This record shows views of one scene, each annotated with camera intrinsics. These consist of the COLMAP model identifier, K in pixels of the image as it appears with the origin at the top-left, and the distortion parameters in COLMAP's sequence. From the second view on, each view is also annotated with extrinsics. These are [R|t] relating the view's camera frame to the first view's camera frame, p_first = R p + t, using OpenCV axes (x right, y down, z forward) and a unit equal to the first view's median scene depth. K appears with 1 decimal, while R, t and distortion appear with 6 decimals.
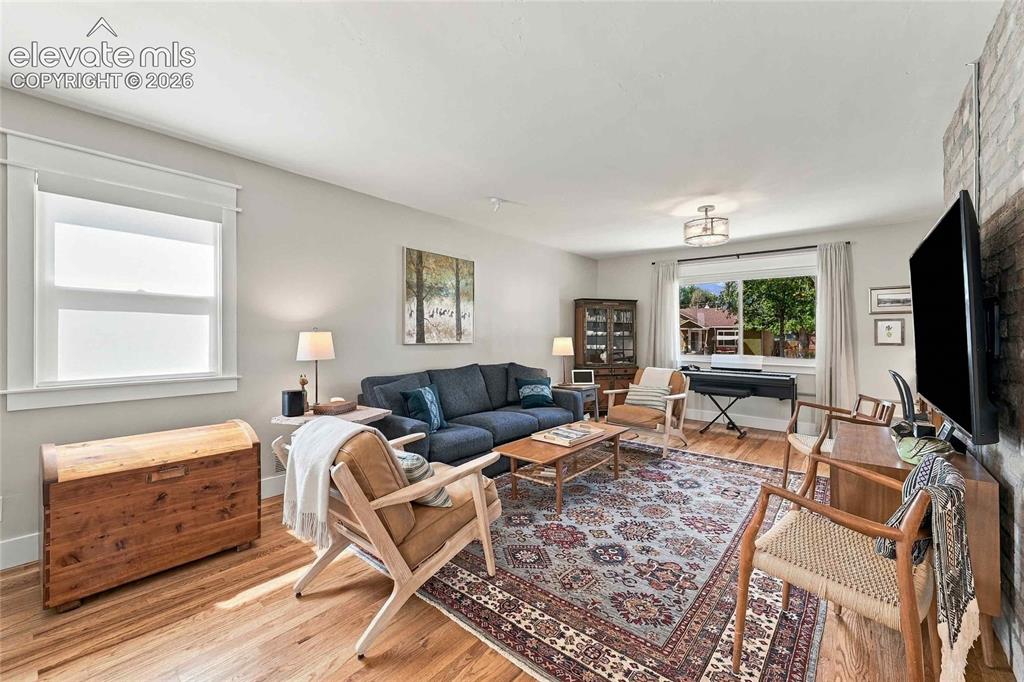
lens RADIAL K [[409.4, 0, 516.5], [0, 409.4, 337.8], [0, 0, 1]] dist [-0.002082, 0.000099]
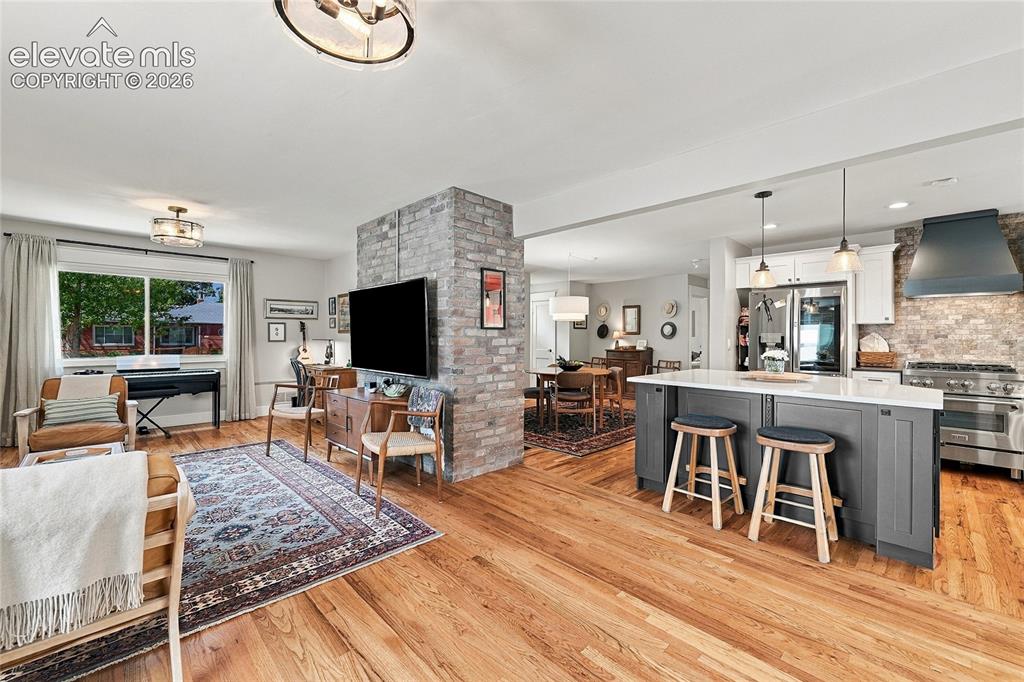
lens RADIAL K [[416.5, 0, 515.7], [0, 416.5, 336.2], [0, 0, 1]] dist [-0.001759, 0.000028]
pose [[0.095755, -0.005279, 0.995391, -0.711305], [0.002828, 0.999983, 0.005031, -0.009031], [-0.995401, 0.002334, 0.095768, 0.106428]]
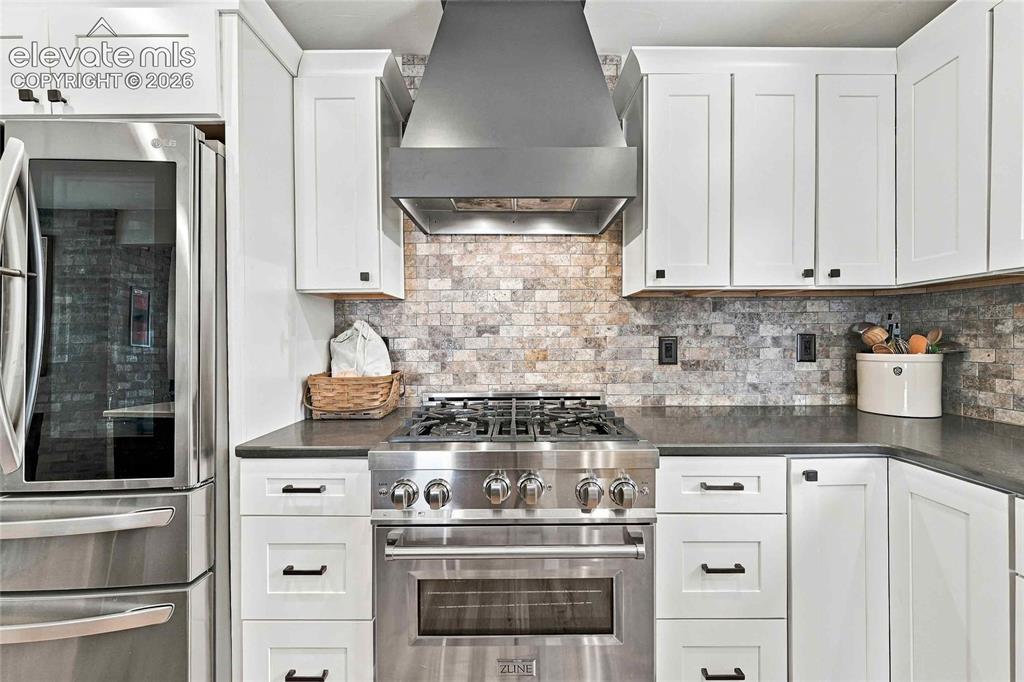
lens RADIAL K [[409.4, 0, 516.5], [0, 409.4, 337.8], [0, 0, 1]] dist [-0.002082, 0.000099]
pose [[-0.645434, -0.005367, 0.763798, 0.565057], [0.007370, 0.999885, 0.013254, 0.008593], [-0.763781, 0.014183, -0.645320, -1.031494]]
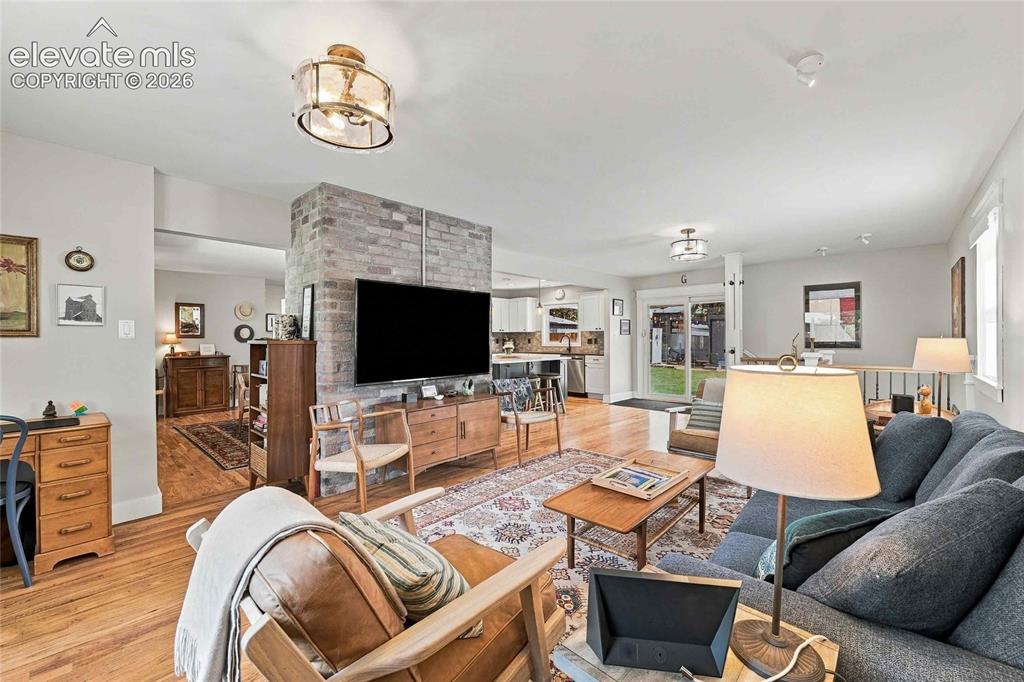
lens RADIAL K [[409.4, 0, 516.5], [0, 409.4, 337.8], [0, 0, 1]] dist [-0.002082, 0.000099]
pose [[-0.998801, 0.000472, 0.048949, 0.390611], [0.000801, 0.999977, 0.006715, -0.021759], [-0.048945, 0.006746, -0.998779, 2.149675]]
